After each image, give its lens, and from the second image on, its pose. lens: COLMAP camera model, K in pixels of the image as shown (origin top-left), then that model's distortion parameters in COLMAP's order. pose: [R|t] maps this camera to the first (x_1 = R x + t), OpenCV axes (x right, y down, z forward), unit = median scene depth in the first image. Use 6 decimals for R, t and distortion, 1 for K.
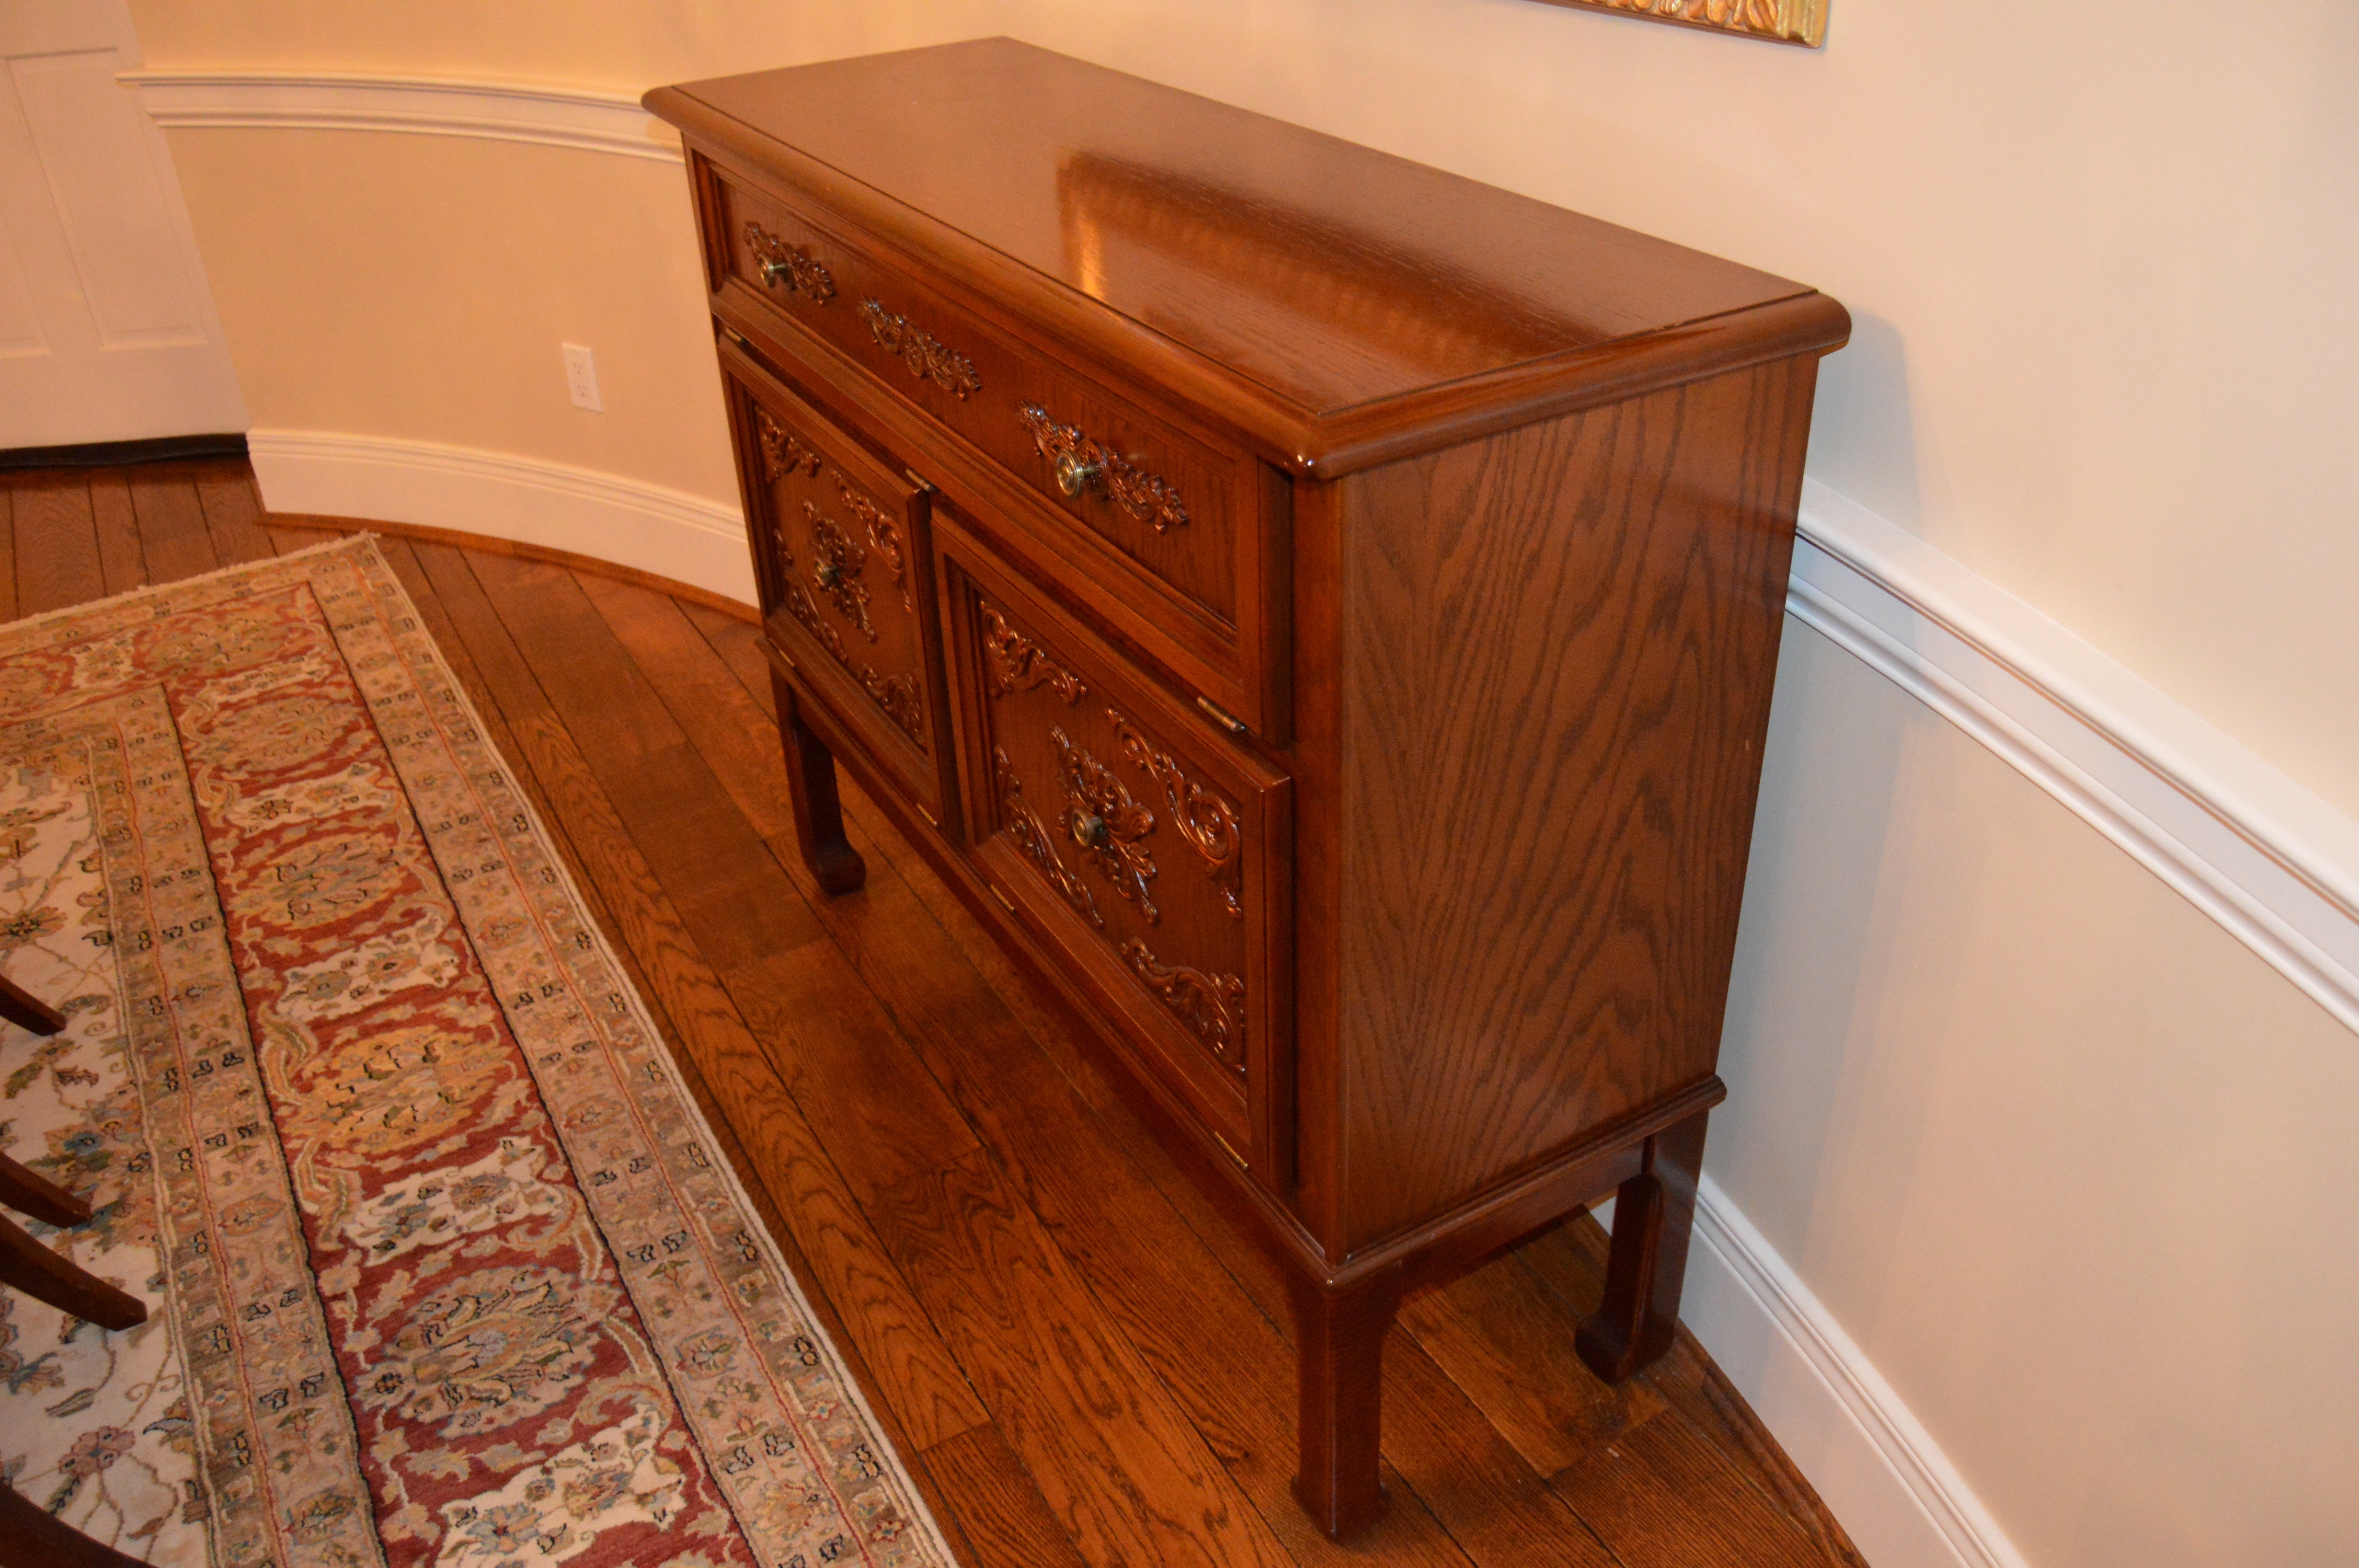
lens RADIAL K [[1828.2, 0, 1175.6], [0, 1828.2, 782.6], [0, 0, 1]] dist [-0.002085, 0.003222]
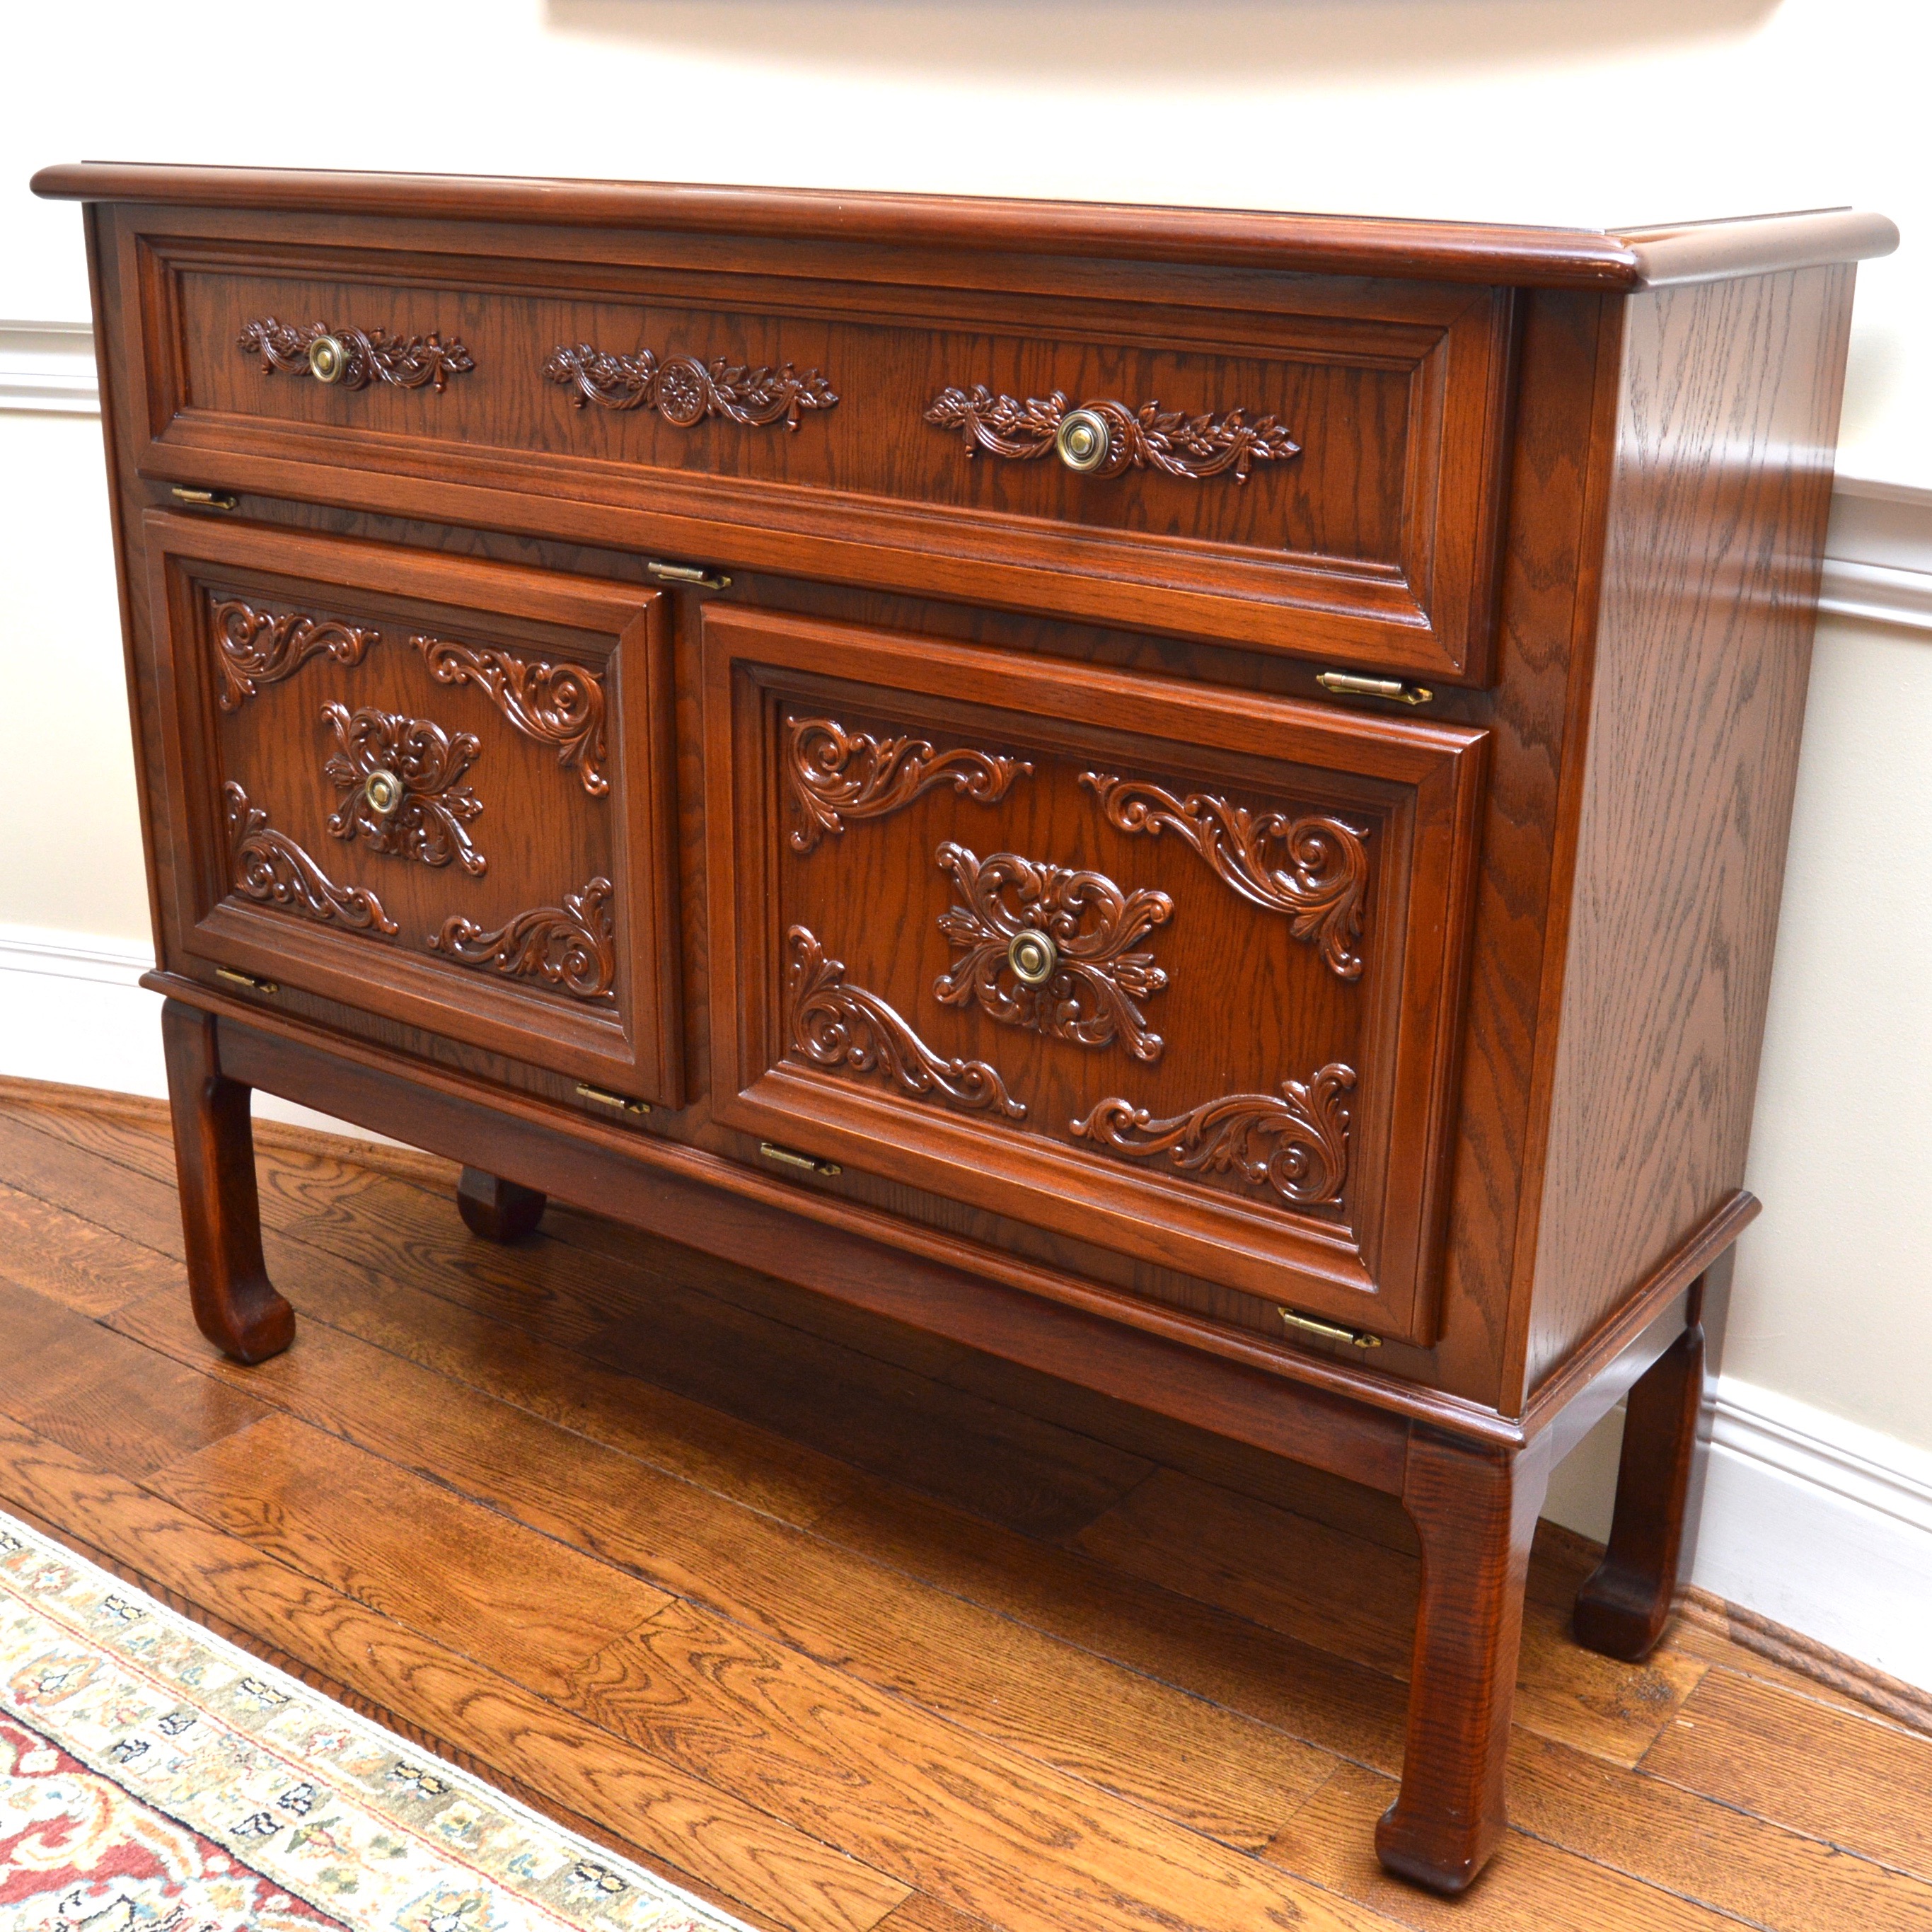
lens RADIAL K [[2462.2, 0, 970.2], [0, 2462.2, 960.0], [0, 0, 1]] dist [0.011299, 0.000000]
pose [[0.916841, -0.089755, 0.389034, -0.375267], [0.169262, 0.969885, -0.175139, 0.159671], [-0.361599, 0.226423, 0.904422, 0.066687]]
